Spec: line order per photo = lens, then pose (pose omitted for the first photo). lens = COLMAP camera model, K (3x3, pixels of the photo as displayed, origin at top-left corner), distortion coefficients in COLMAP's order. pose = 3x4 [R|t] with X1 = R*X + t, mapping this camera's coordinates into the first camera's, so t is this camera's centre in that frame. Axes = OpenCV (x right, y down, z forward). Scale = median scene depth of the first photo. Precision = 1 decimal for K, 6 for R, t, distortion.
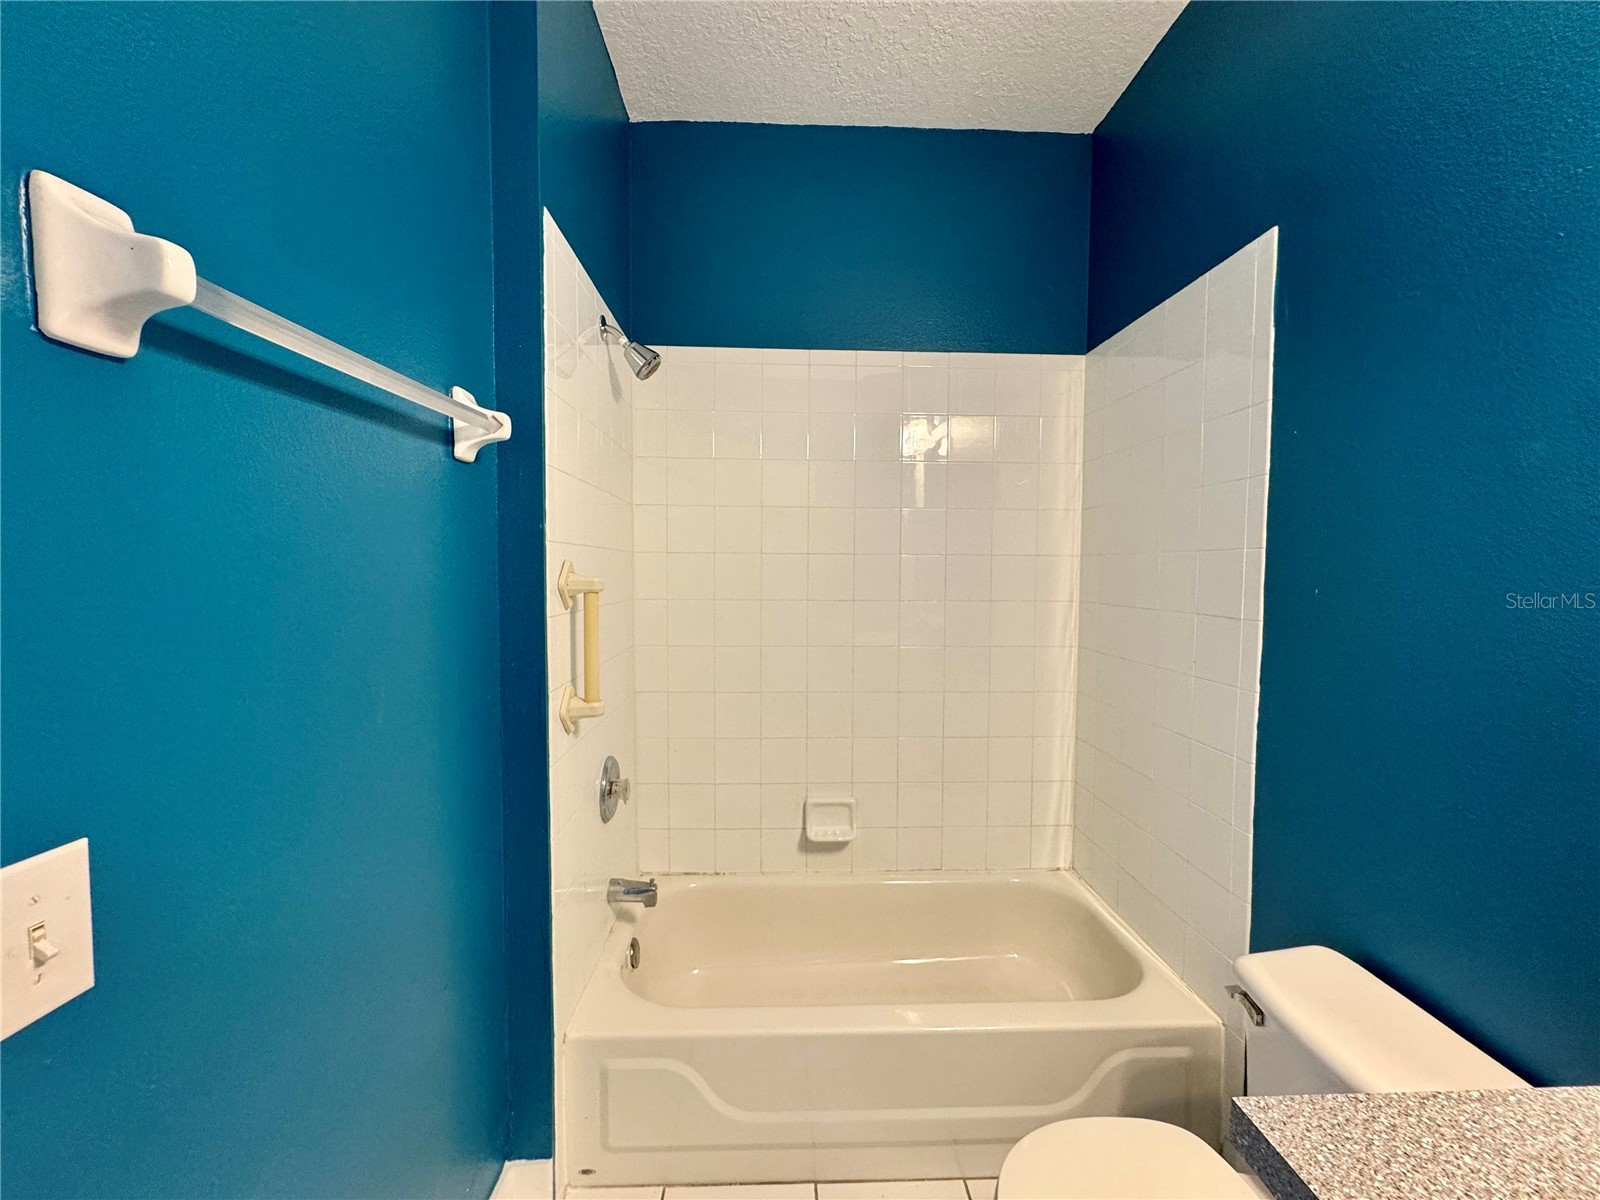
lens RADIAL K [[639.3, 0, 799.6], [0, 639.3, 596.8], [0, 0, 1]] dist [-0.003201, 0.000304]
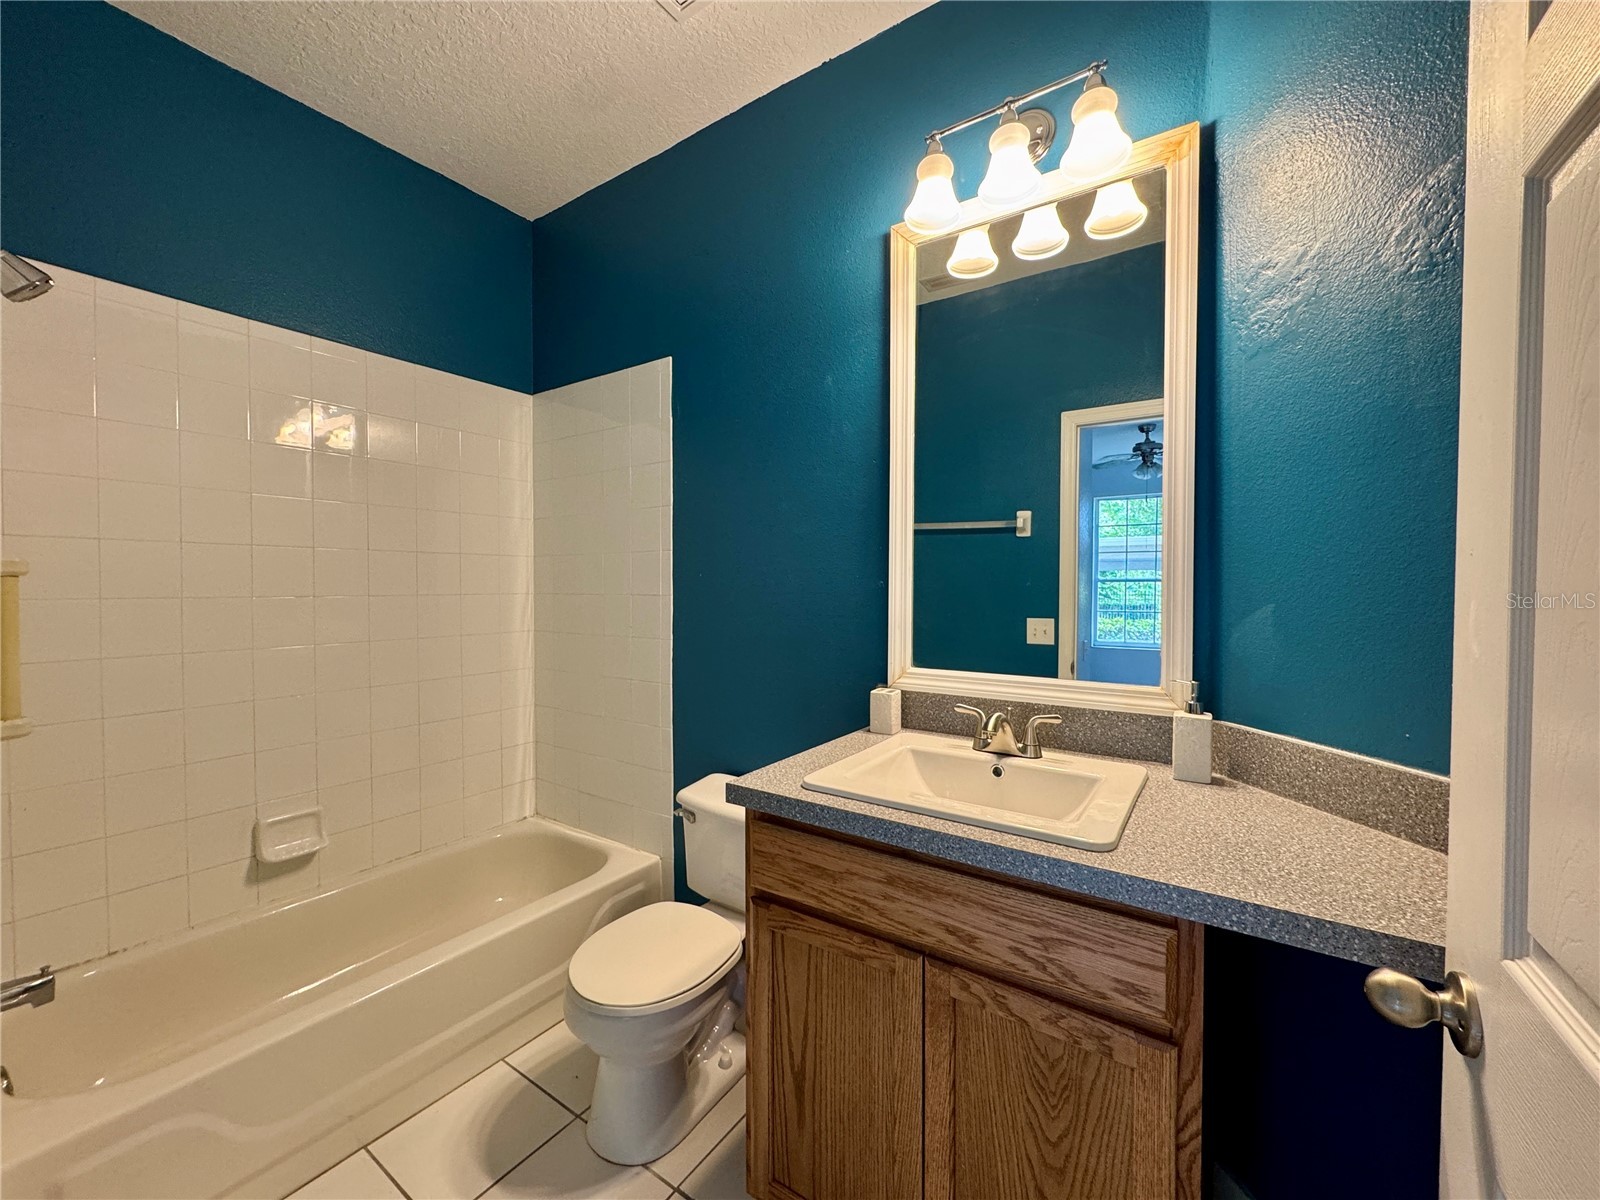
lens RADIAL K [[639.3, 0, 799.6], [0, 639.3, 596.8], [0, 0, 1]] dist [-0.003201, 0.000304]
pose [[0.595990, -0.022490, 0.802677, -0.246648], [0.044357, 0.999004, -0.004945, 0.042555], [-0.801766, 0.038551, 0.596393, -0.145820]]
